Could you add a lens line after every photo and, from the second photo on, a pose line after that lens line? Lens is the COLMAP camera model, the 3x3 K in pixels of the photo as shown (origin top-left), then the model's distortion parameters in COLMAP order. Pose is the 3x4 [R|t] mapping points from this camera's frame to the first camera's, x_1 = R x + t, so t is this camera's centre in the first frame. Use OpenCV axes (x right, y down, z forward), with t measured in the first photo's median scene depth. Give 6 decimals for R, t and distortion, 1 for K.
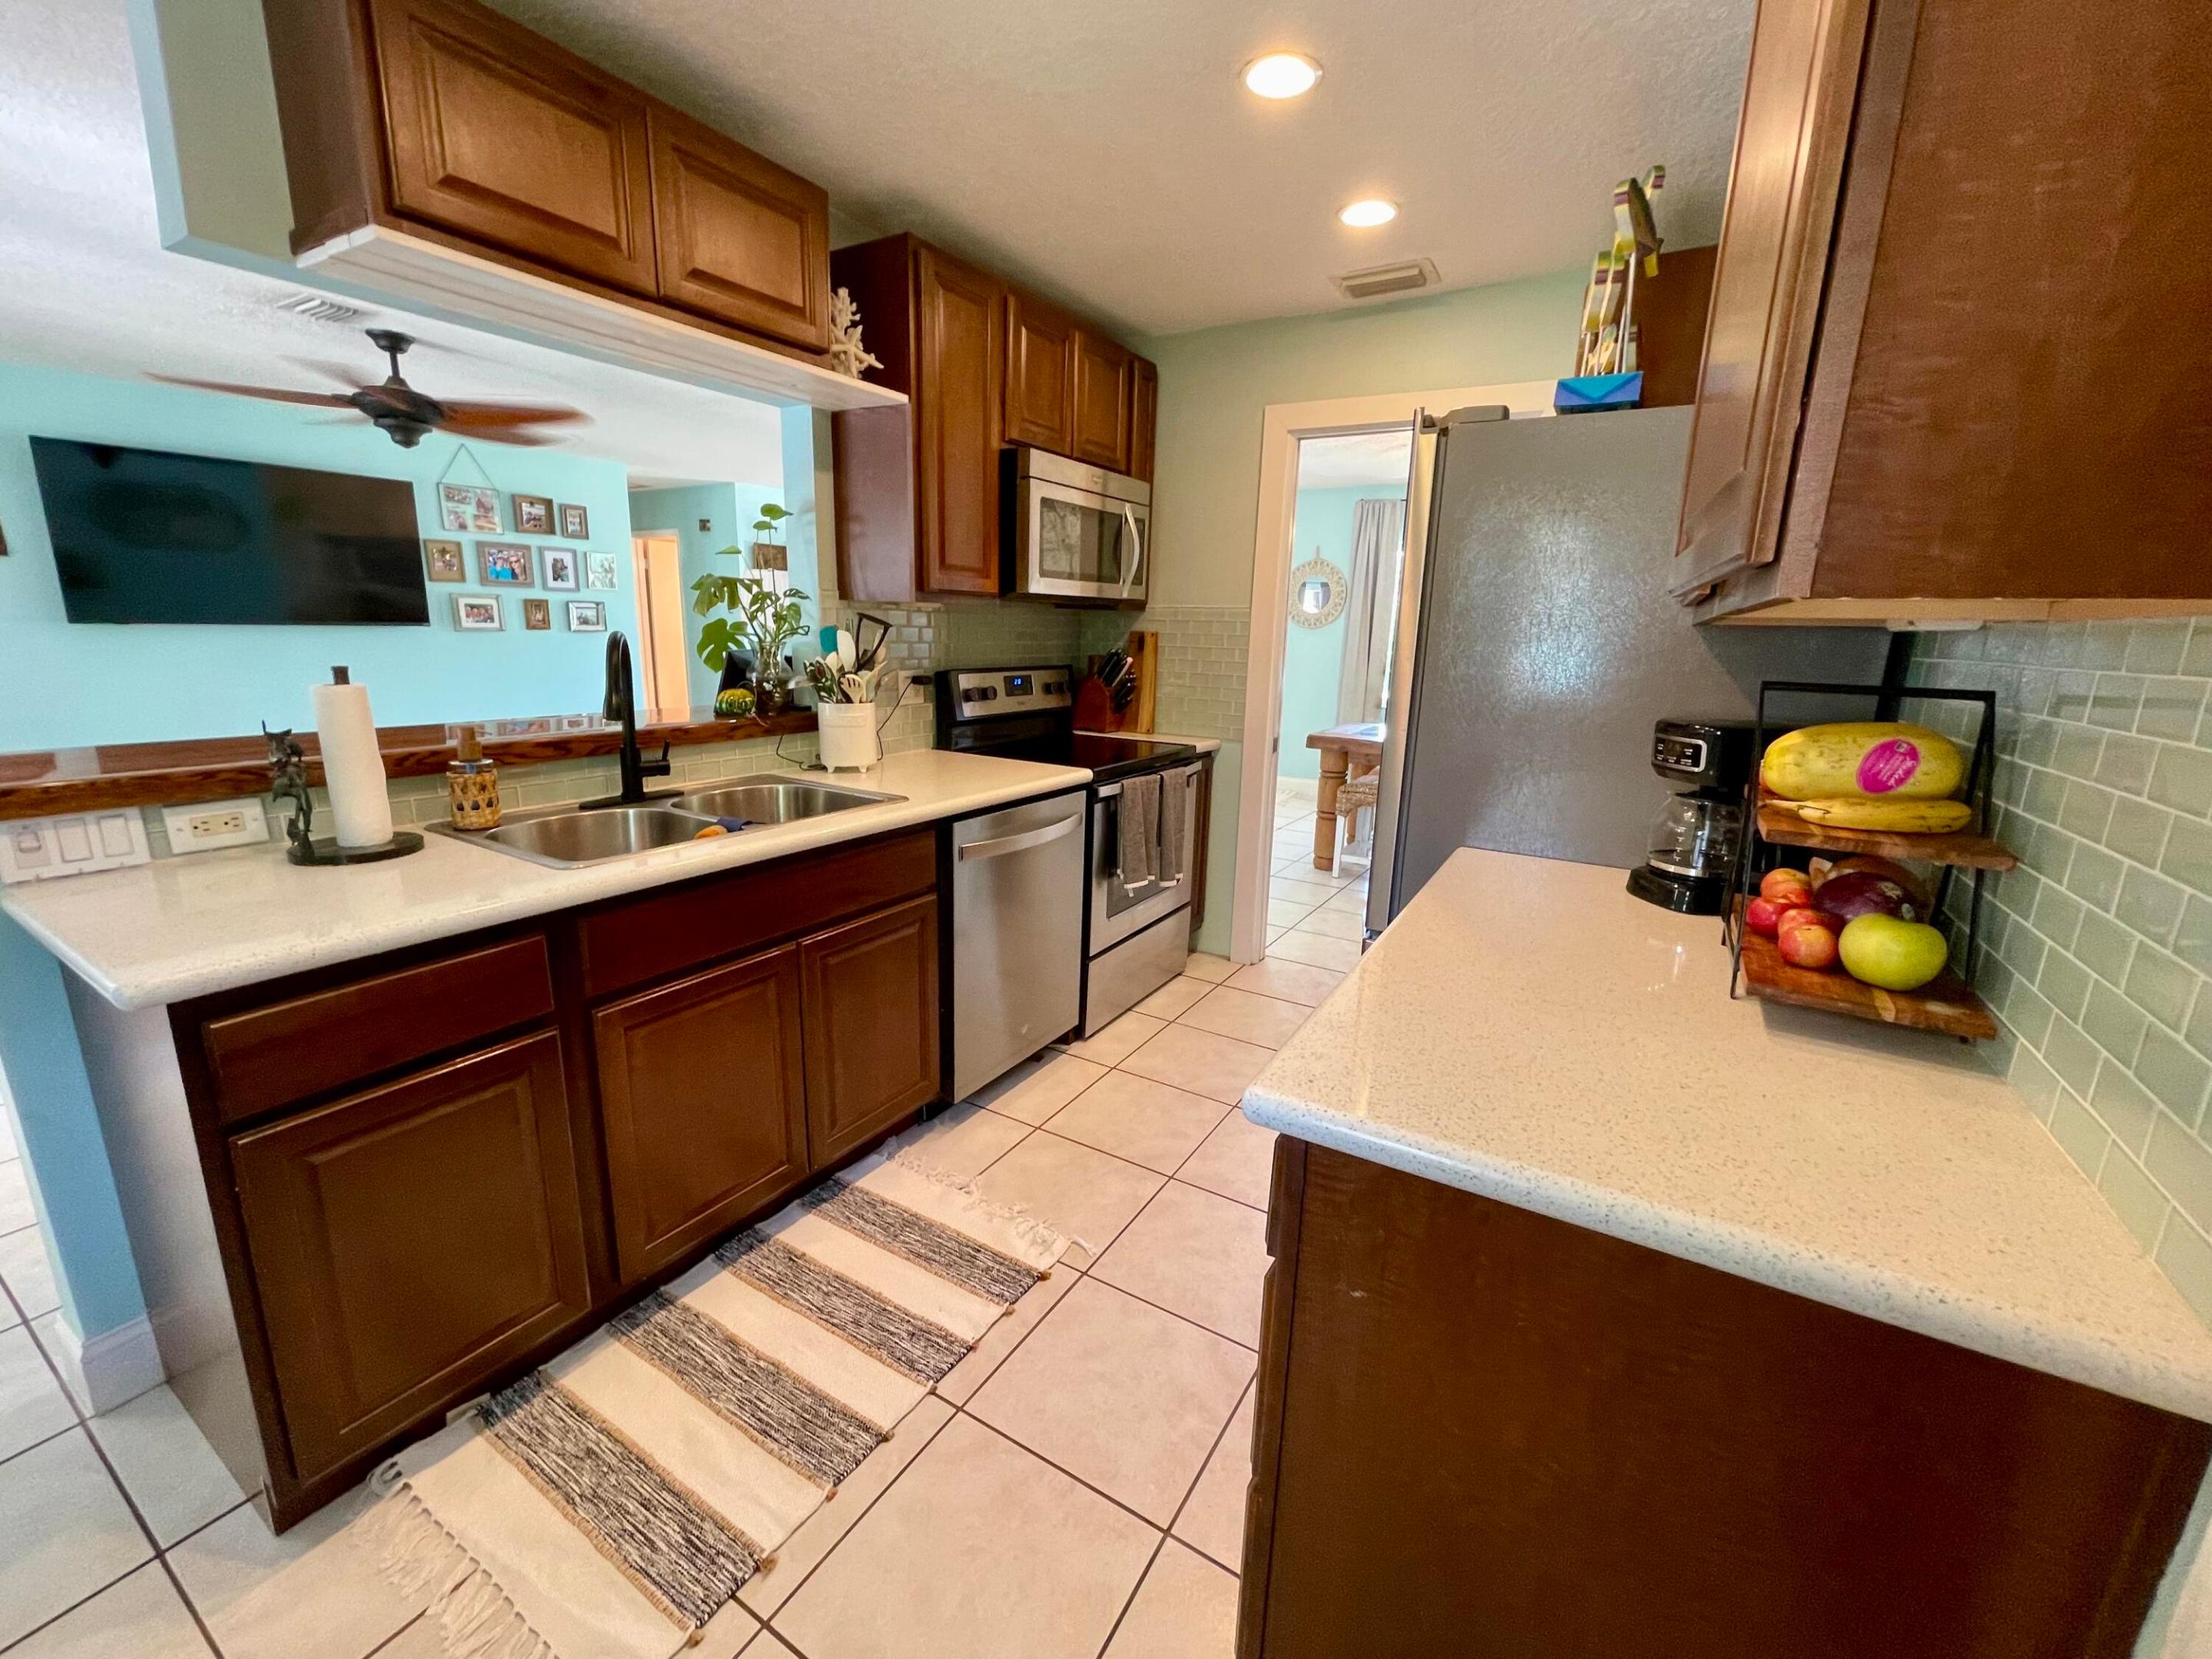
lens RADIAL K [[892.9, 0, 1105.0], [0, 892.9, 828.9], [0, 0, 1]] dist [-0.003766, 0.001208]
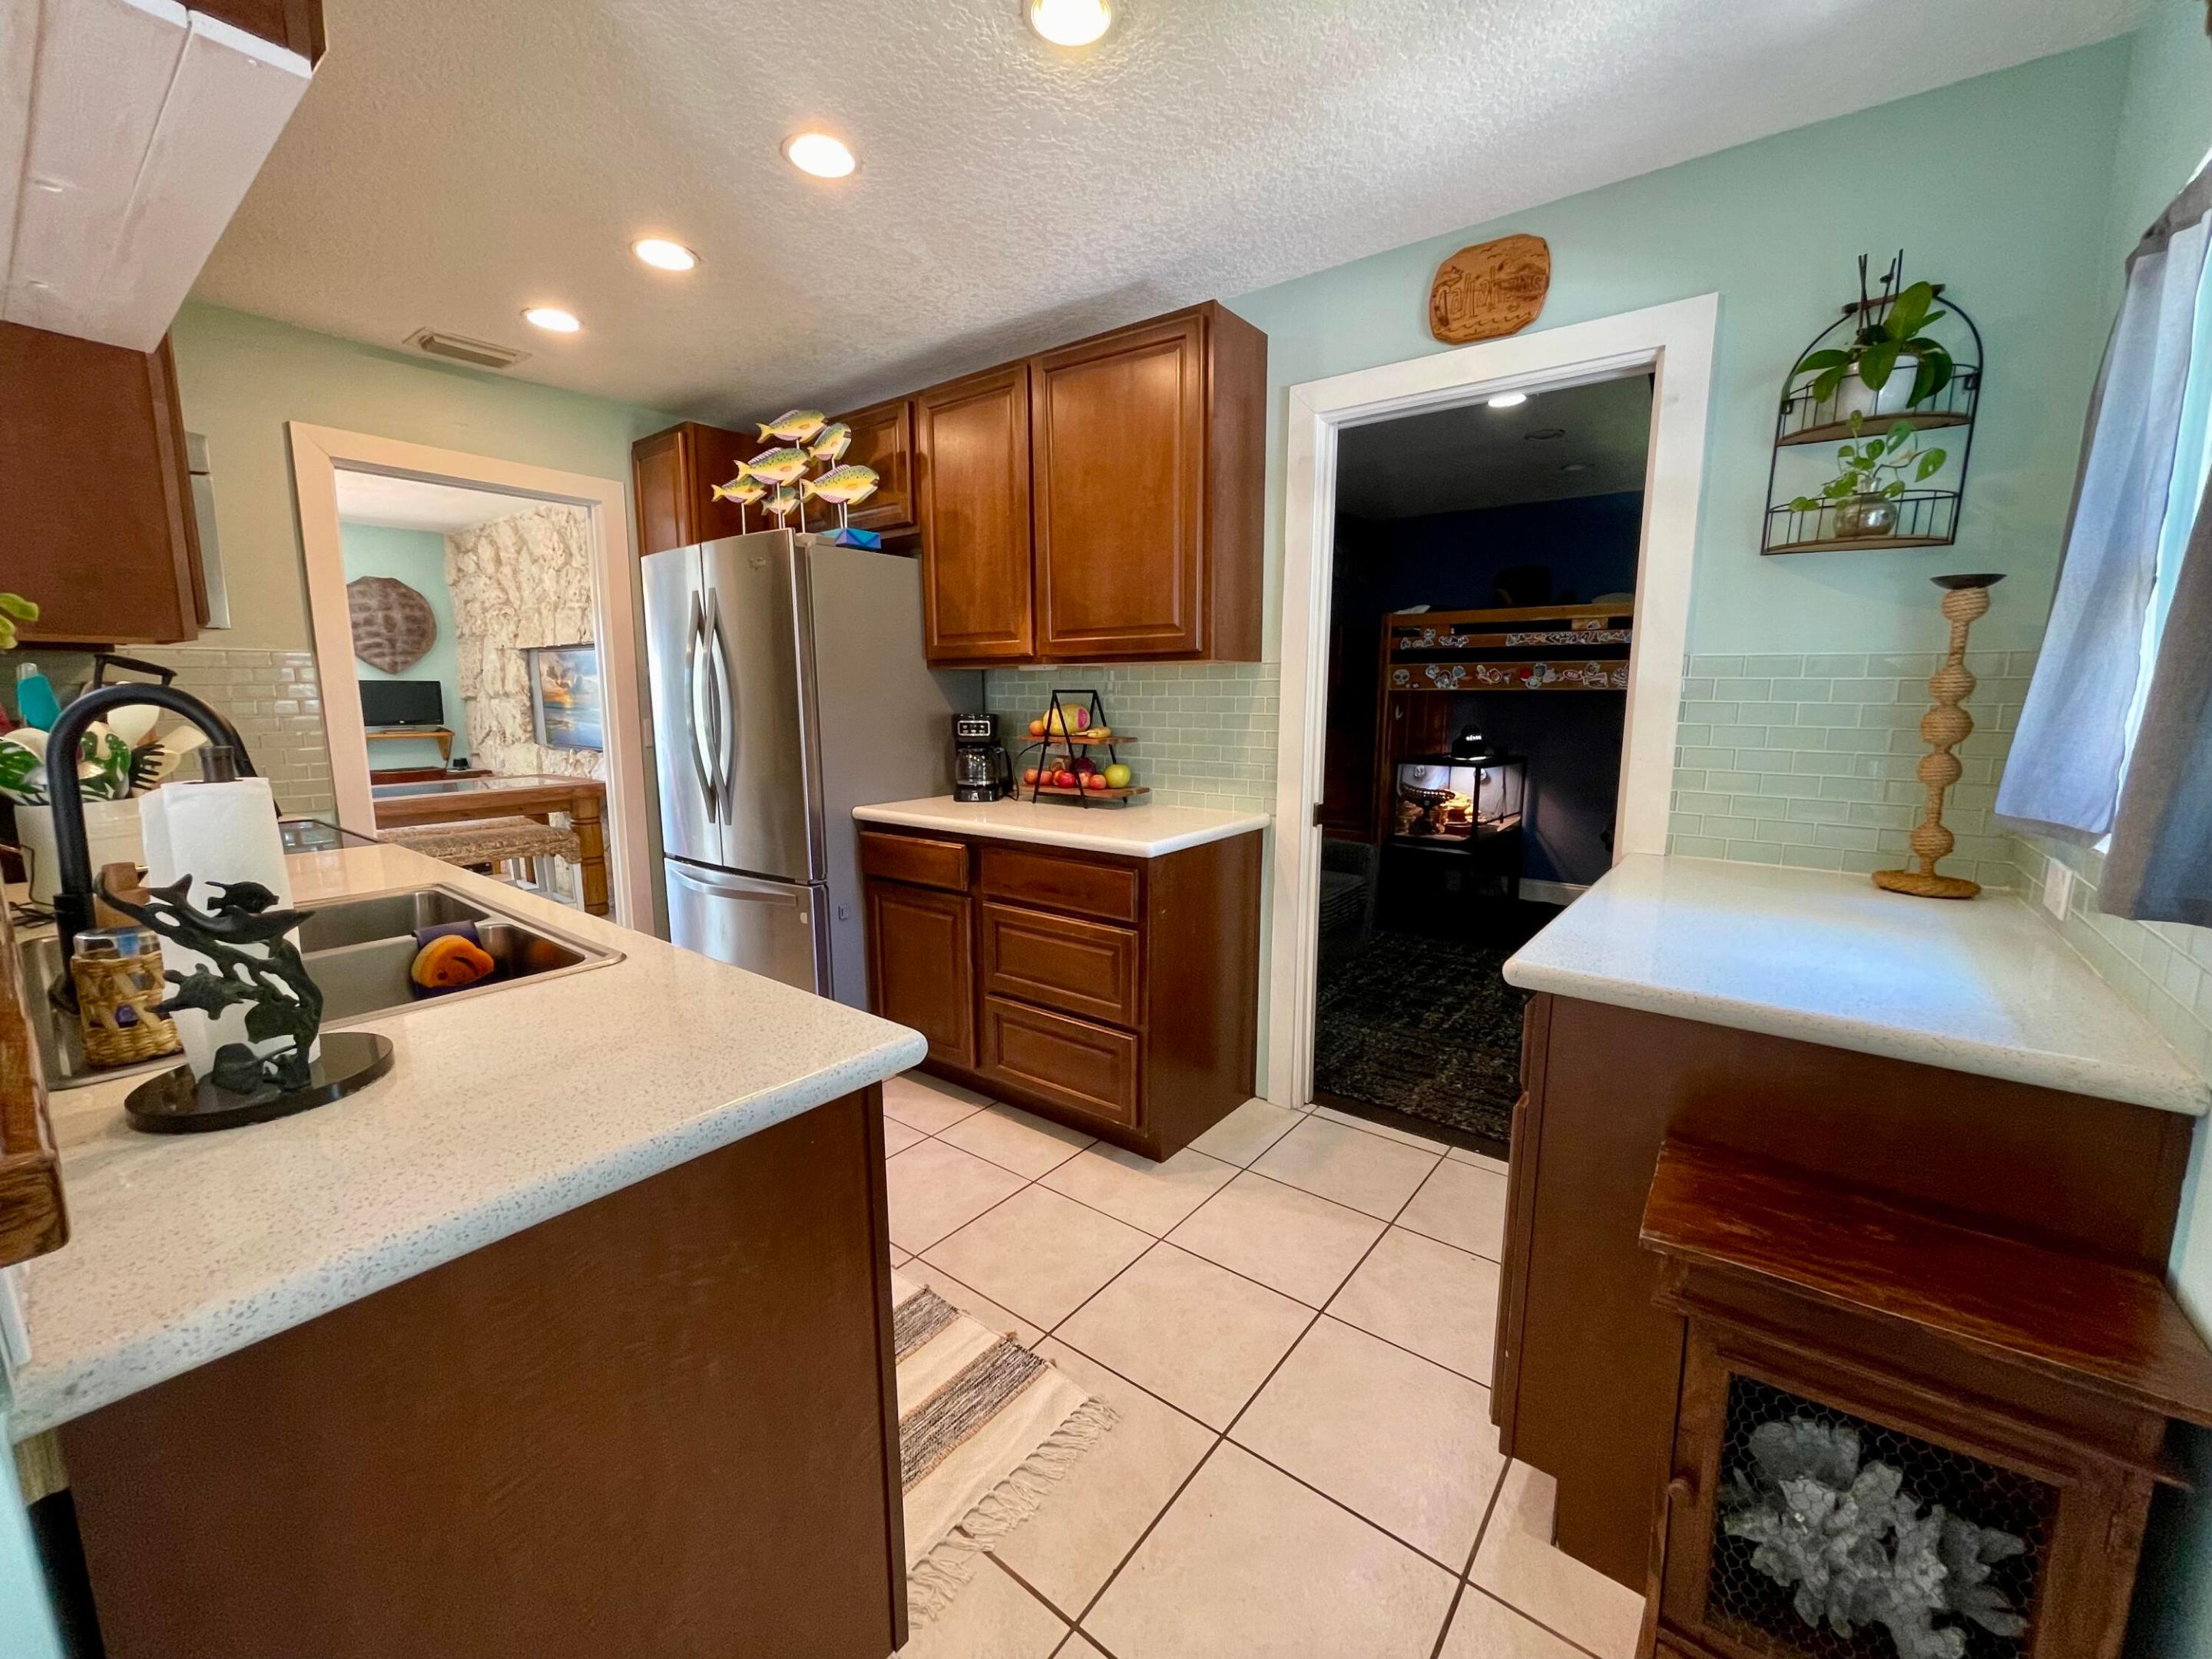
lens RADIAL K [[892.9, 0, 1098.6], [0, 892.9, 827.8], [0, 0, 1]] dist [-0.003766, 0.001208]
pose [[0.115605, -0.175230, 0.977717, -1.033466], [0.226079, 0.963123, 0.145883, -0.072488], [-0.967225, 0.204177, 0.150958, 0.321880]]
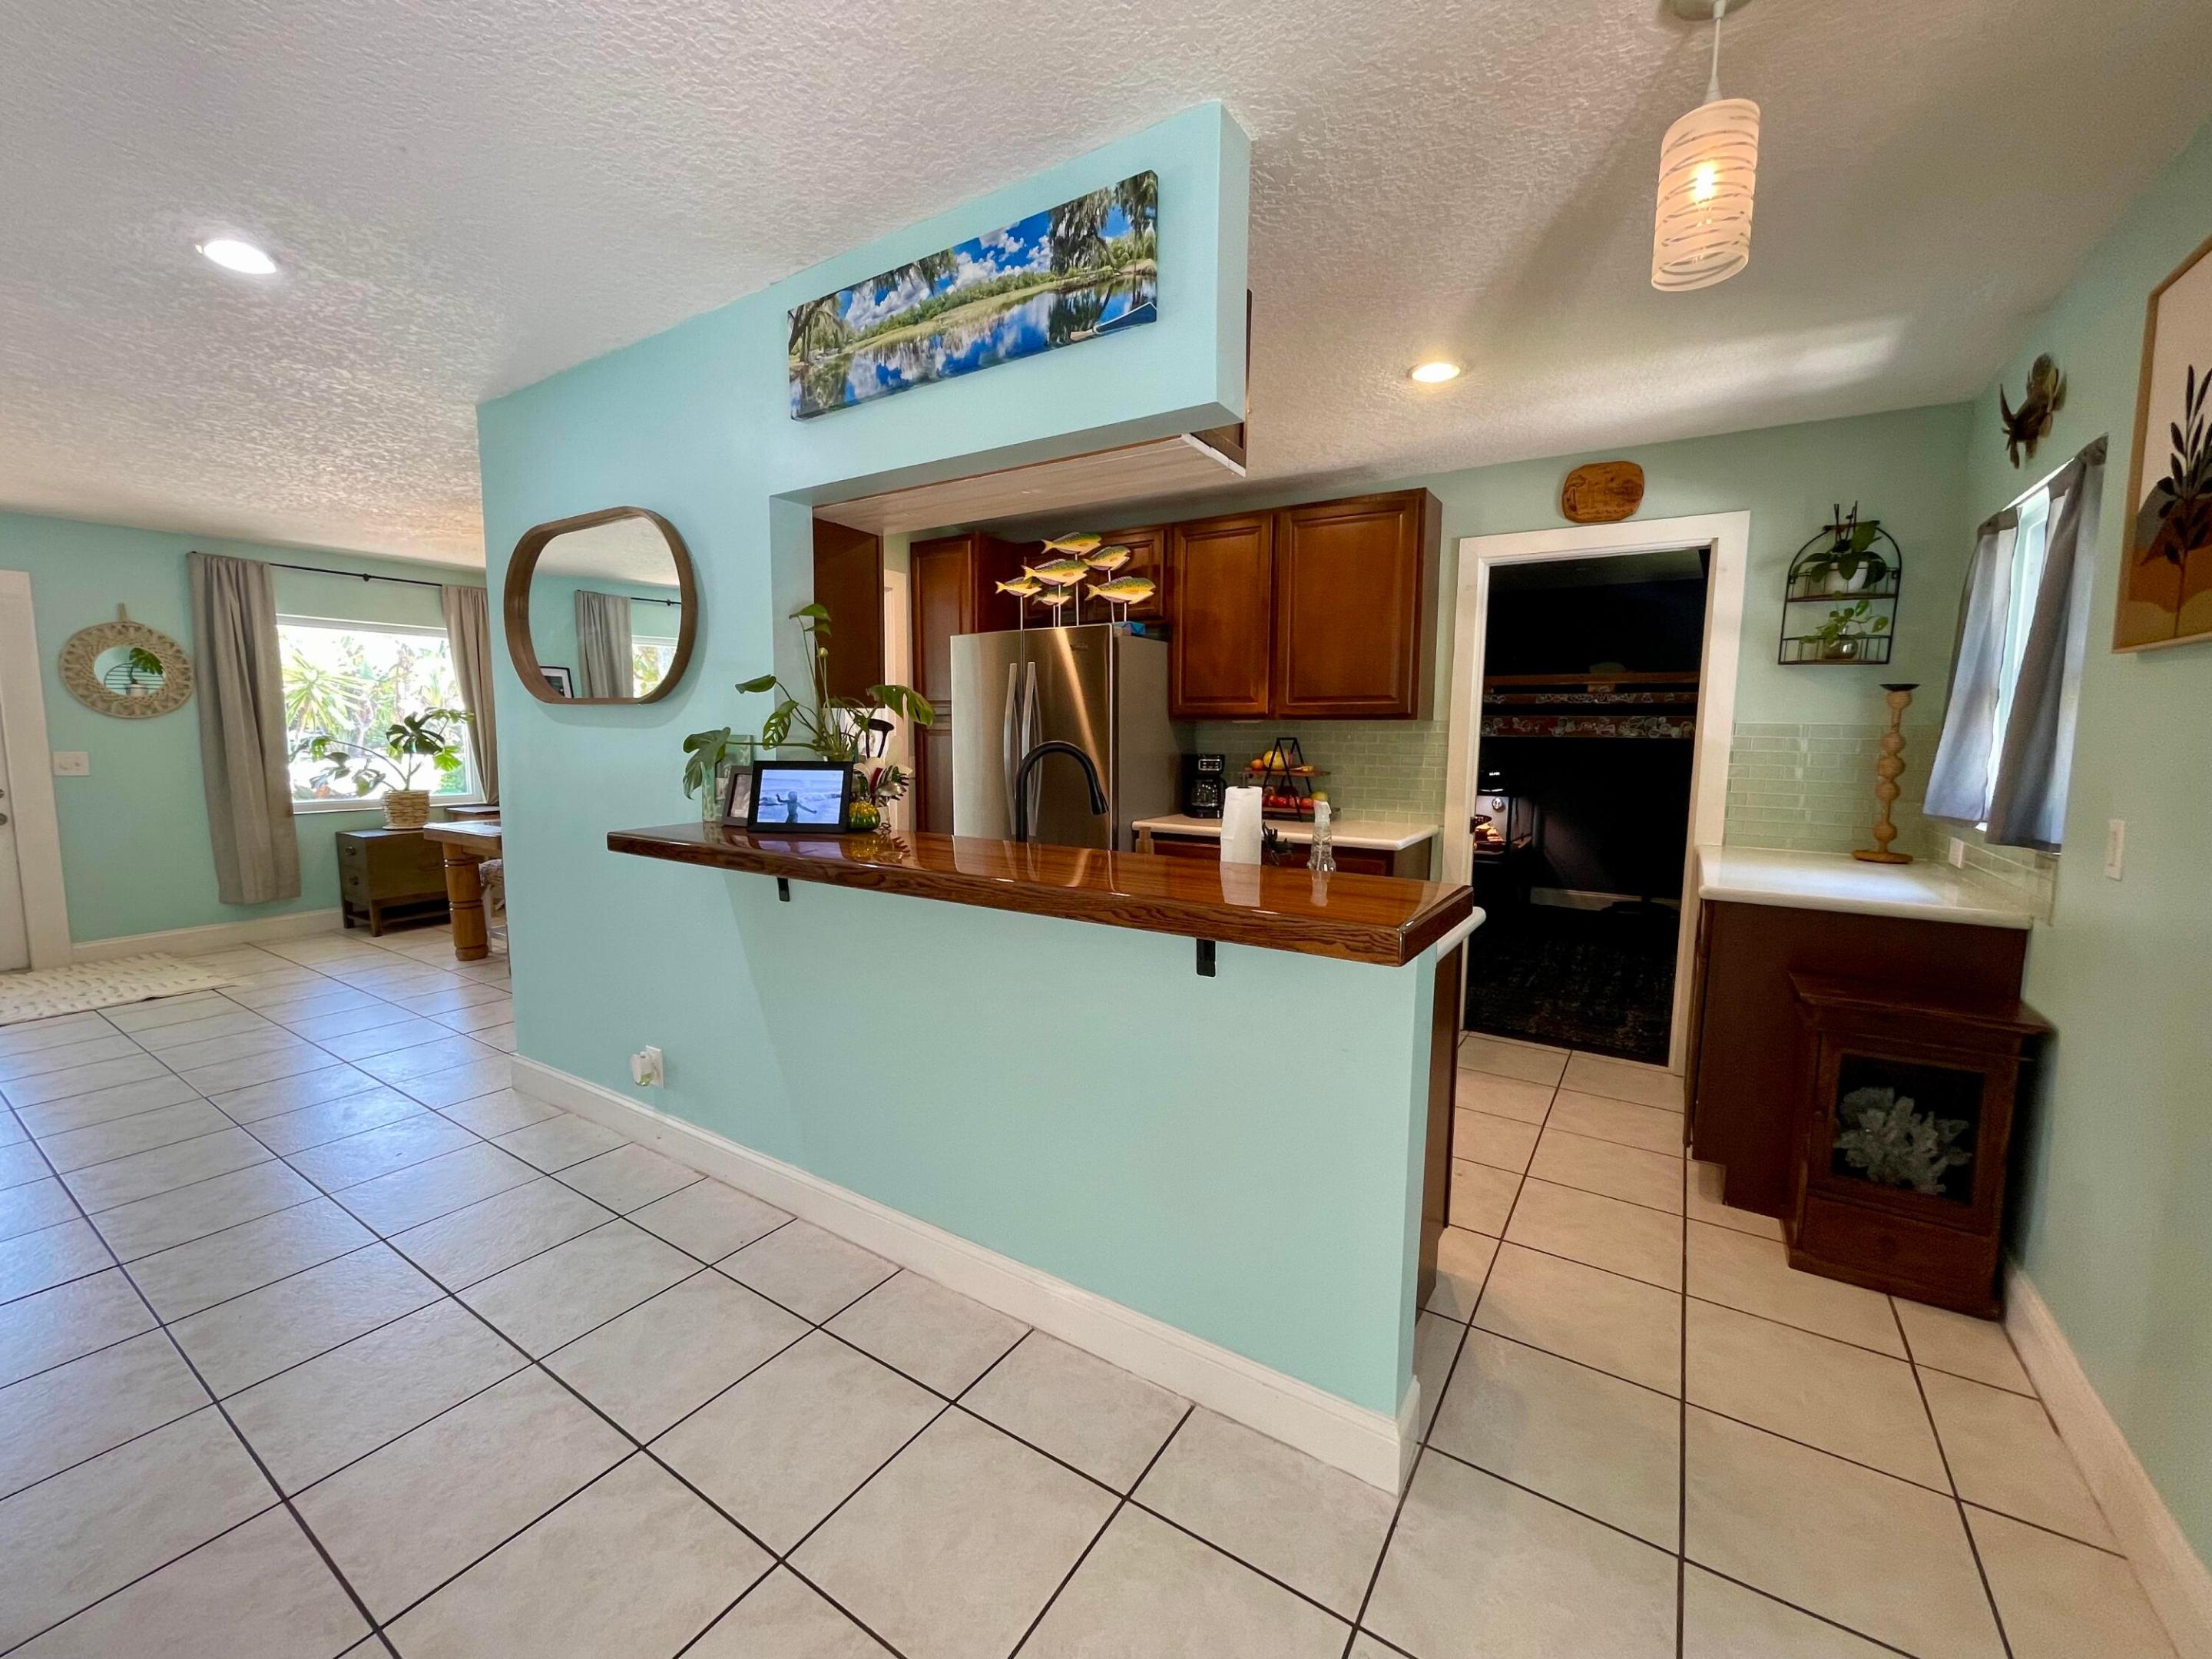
lens RADIAL K [[892.9, 0, 1096.5], [0, 892.9, 830.2], [0, 0, 1]] dist [-0.003766, 0.001208]
pose [[0.031326, -0.138543, 0.989861, -1.645809], [0.217976, 0.967456, 0.128509, -0.243413], [-0.975451, 0.211740, 0.060506, 0.895027]]
